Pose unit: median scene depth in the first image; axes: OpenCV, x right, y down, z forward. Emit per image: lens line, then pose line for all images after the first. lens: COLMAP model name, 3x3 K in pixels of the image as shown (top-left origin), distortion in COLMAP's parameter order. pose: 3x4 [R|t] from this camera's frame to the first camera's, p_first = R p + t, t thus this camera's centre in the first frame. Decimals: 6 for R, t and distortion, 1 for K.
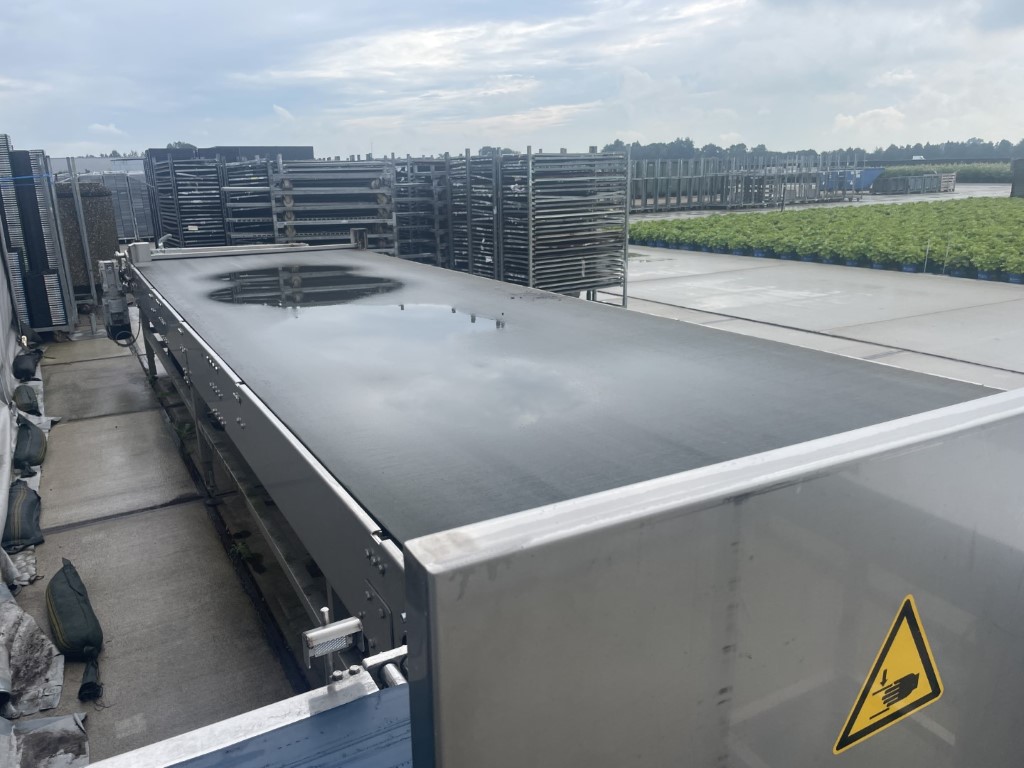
lens RADIAL K [[777.9, 0, 508.8], [0, 777.9, 392.0], [0, 0, 1]] dist [0.059572, -0.102818]
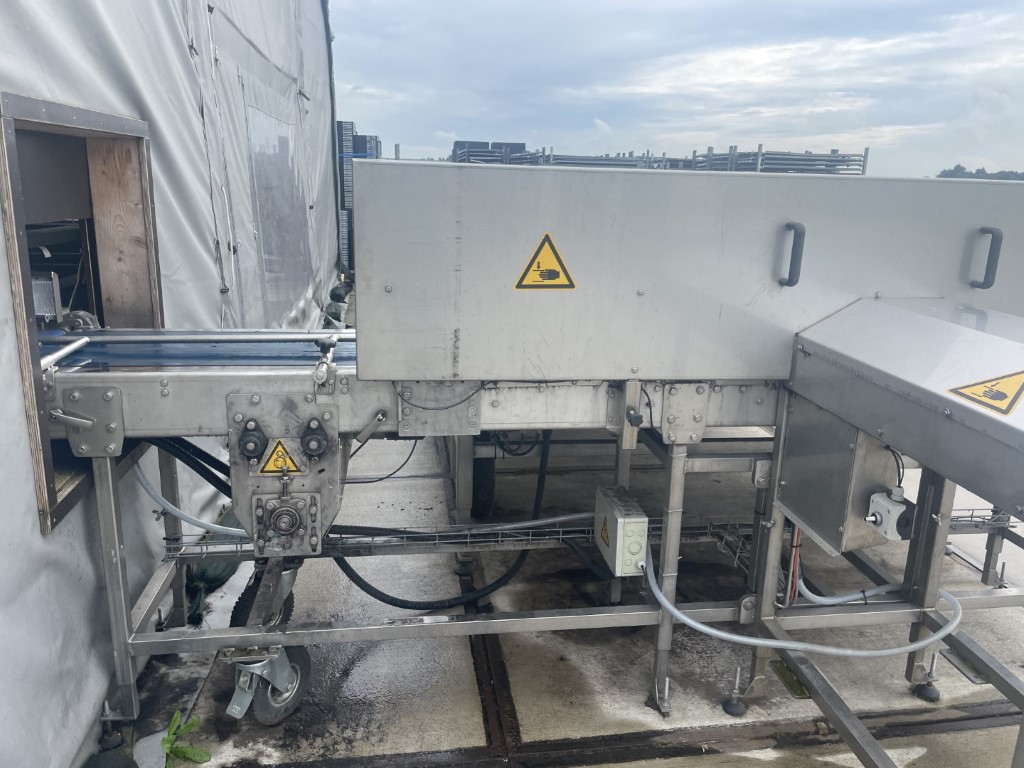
lens RADIAL K [[777.9, 0, 515.0], [0, 777.9, 374.3], [0, 0, 1]] dist [0.059572, -0.102818]
pose [[0.931565, 0.135609, -0.337337, 0.156860], [-0.148053, 0.988915, -0.011312, 0.089786], [0.332063, 0.060481, 0.941316, -0.174359]]
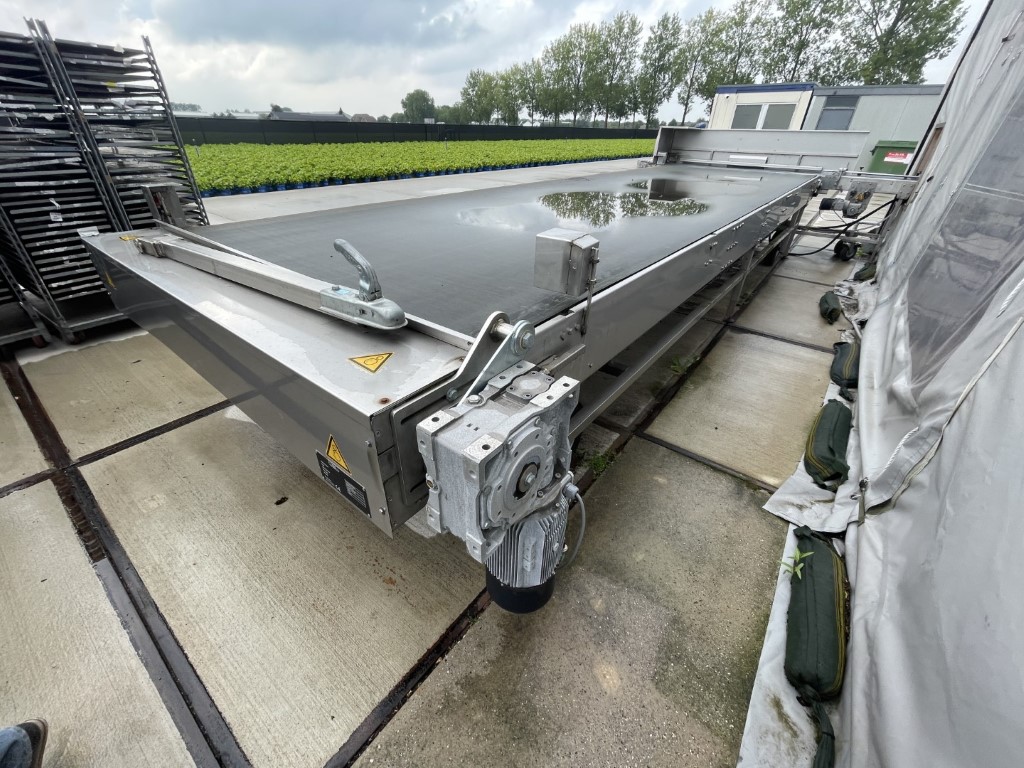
lens RADIAL K [[412.4, 0, 507.8], [0, 412.4, 389.1], [0, 0, 1]] dist [-0.000794, 0.000141]
pose [[-0.379346, -0.496316, 0.780876, -1.149739], [0.239705, 0.762427, 0.601037, -0.469362], [-0.893665, 0.415181, -0.170255, 1.958241]]
